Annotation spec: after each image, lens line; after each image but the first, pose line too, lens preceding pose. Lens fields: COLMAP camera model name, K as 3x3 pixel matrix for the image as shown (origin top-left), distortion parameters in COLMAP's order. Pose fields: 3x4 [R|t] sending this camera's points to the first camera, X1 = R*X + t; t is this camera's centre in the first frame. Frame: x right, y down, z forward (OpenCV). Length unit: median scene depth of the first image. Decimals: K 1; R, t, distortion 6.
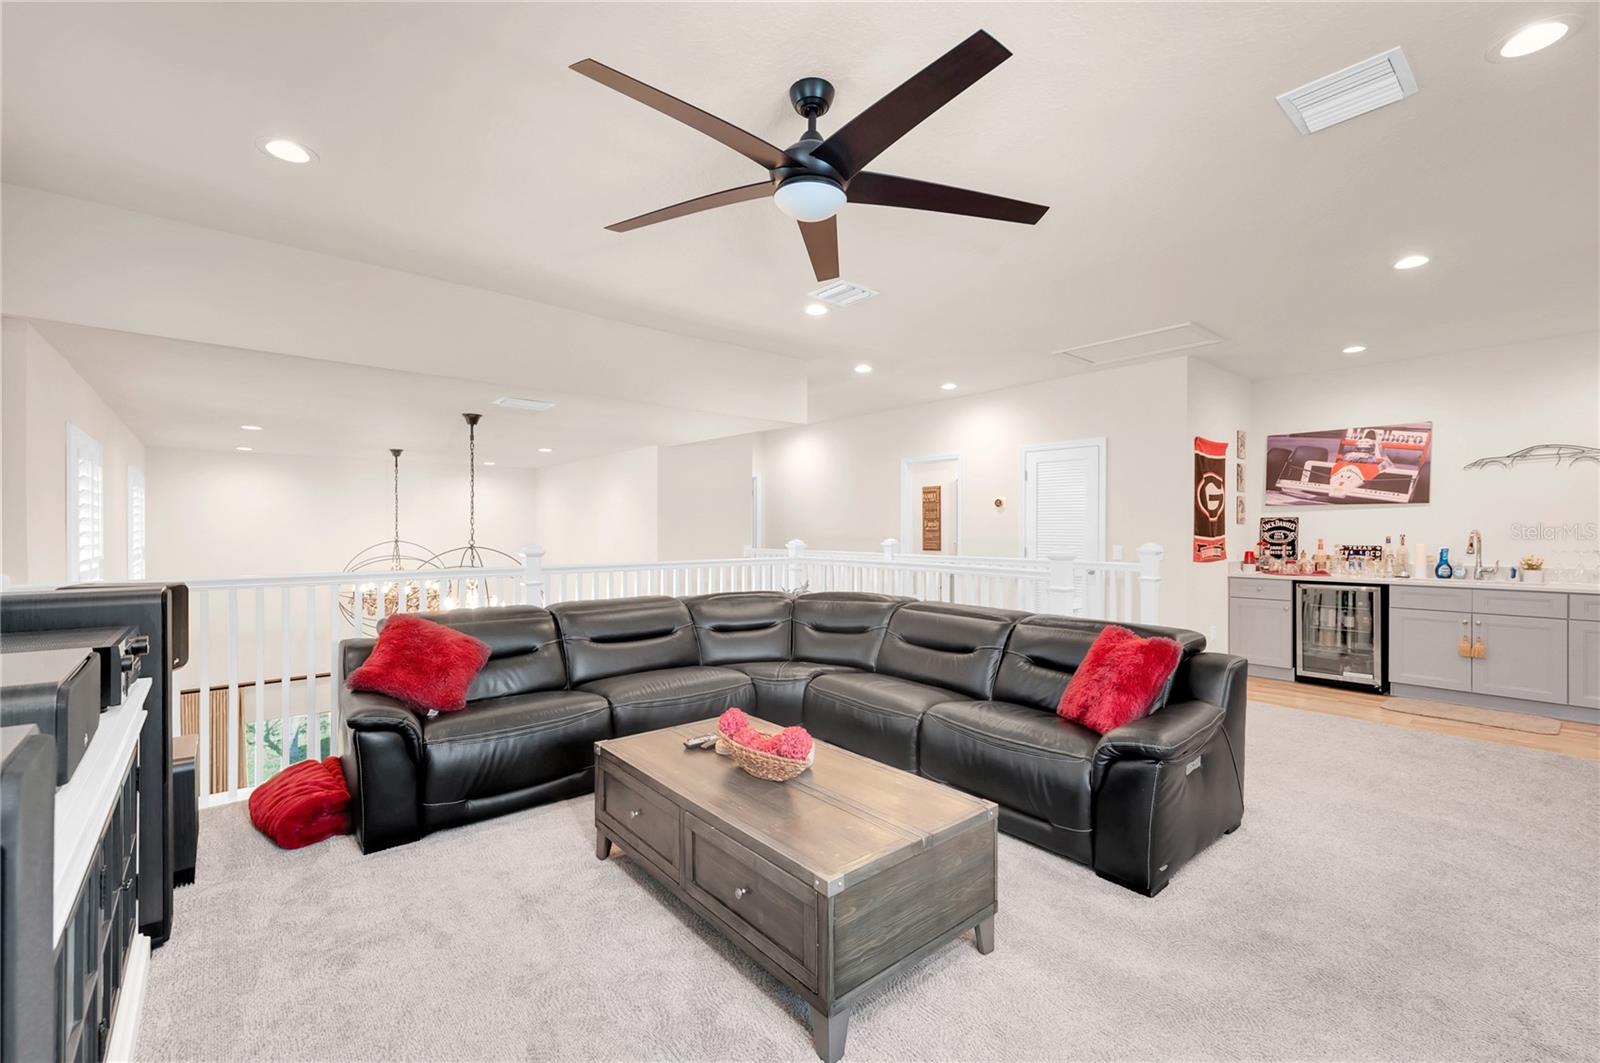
lens RADIAL K [[667.3, 0, 798.0], [0, 667.3, 530.0], [0, 0, 1]] dist [0.002597, 0.000029]
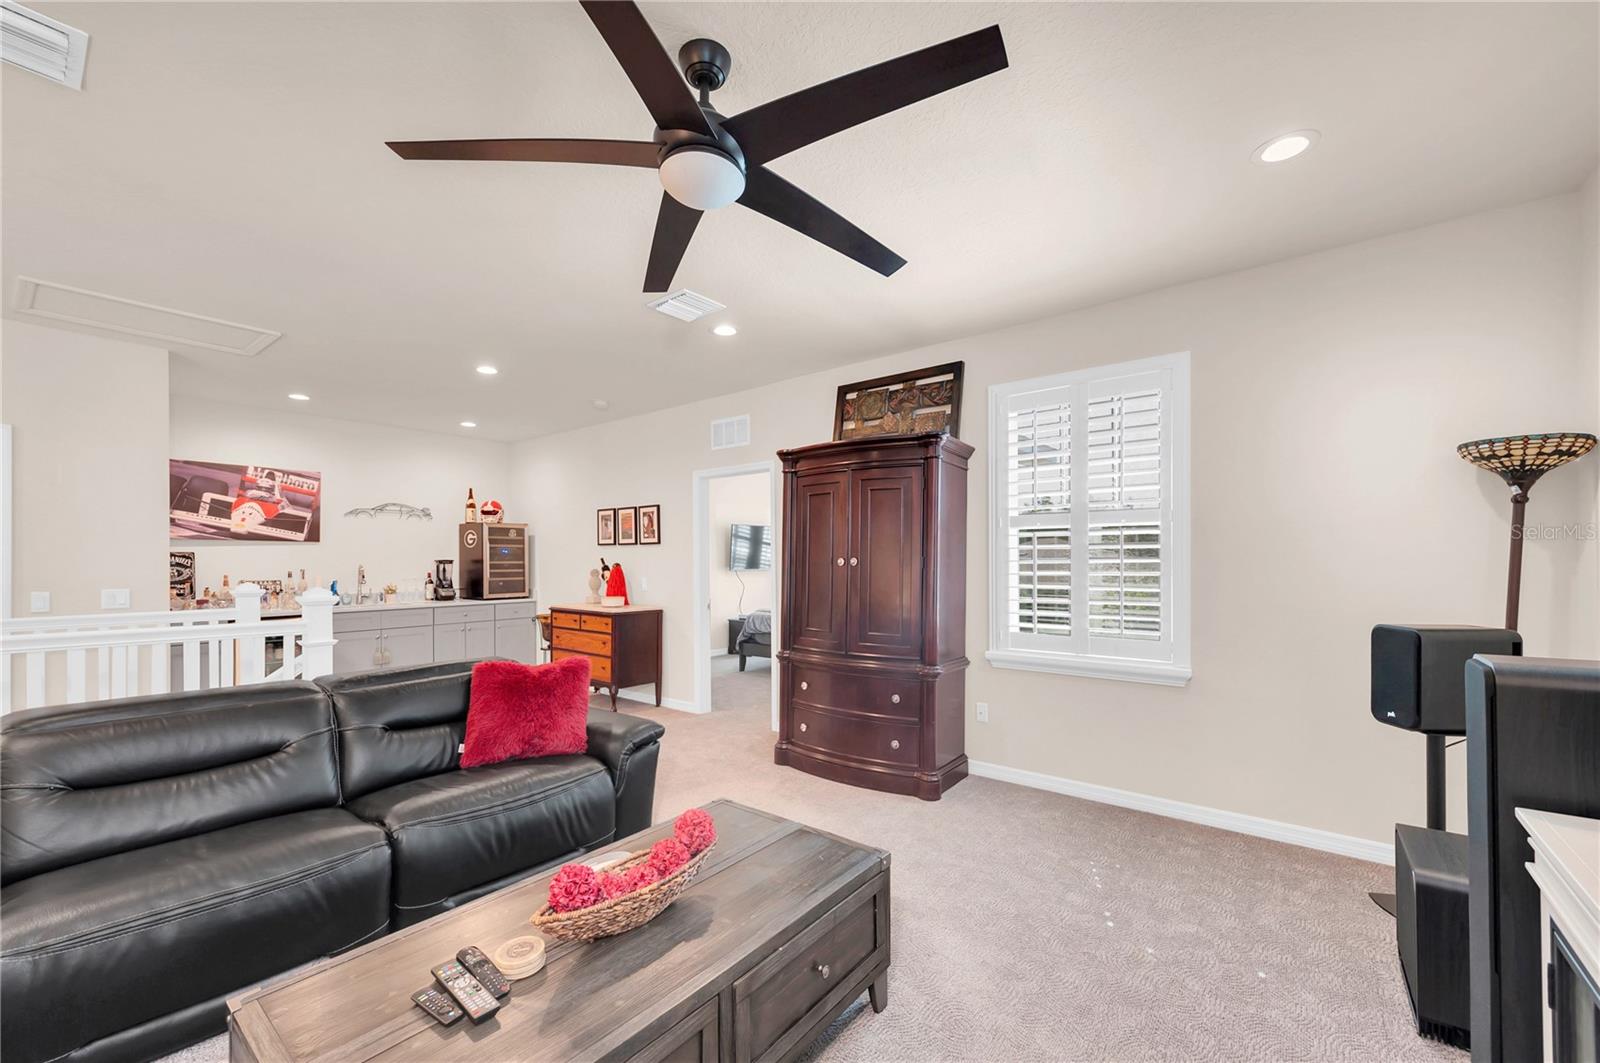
lens RADIAL K [[635.9, 0, 796.4], [0, 635.9, 558.4], [0, 0, 1]] dist [0.002738, 0.000079]
pose [[-0.191972, 0.003579, 0.981394, -0.293783], [0.005153, 0.999983, -0.002639, -0.004431], [-0.981387, 0.004551, -0.191988, 0.379399]]
